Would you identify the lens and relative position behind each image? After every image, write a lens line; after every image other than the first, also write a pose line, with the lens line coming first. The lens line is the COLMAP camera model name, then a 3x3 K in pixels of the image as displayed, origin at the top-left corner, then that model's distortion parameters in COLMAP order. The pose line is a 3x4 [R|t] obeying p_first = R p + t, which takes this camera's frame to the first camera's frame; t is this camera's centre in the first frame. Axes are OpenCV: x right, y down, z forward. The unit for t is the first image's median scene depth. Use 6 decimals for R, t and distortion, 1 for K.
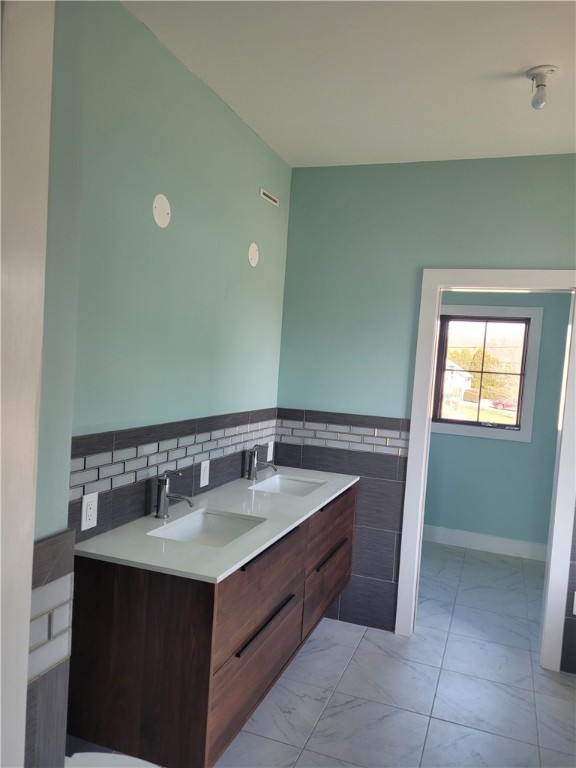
lens RADIAL K [[579.0, 0, 291.9], [0, 579.0, 394.4], [0, 0, 1]] dist [0.057910, -0.047038]
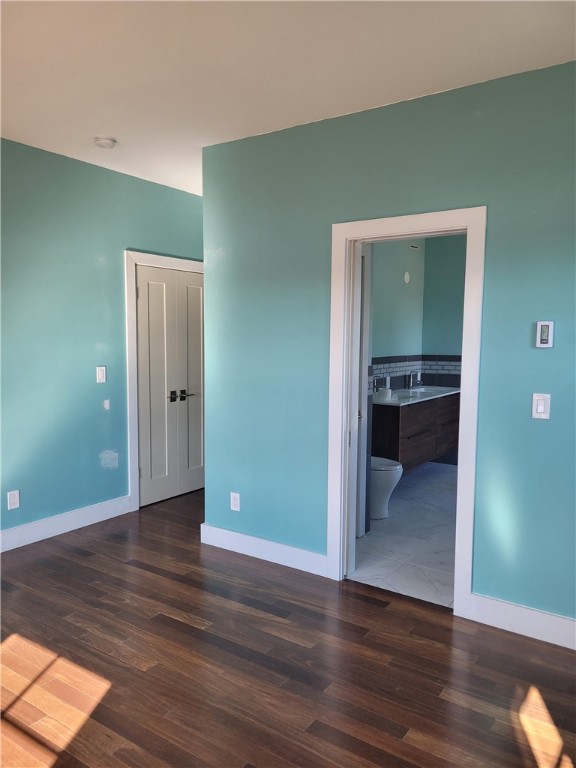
lens RADIAL K [[579.0, 0, 291.9], [0, 579.0, 394.4], [0, 0, 1]] dist [0.057910, -0.047038]
pose [[0.966741, -0.032044, -0.253741, 0.040814], [0.040501, 0.998782, 0.028173, 0.081271], [0.252530, -0.037513, 0.966862, -0.937401]]
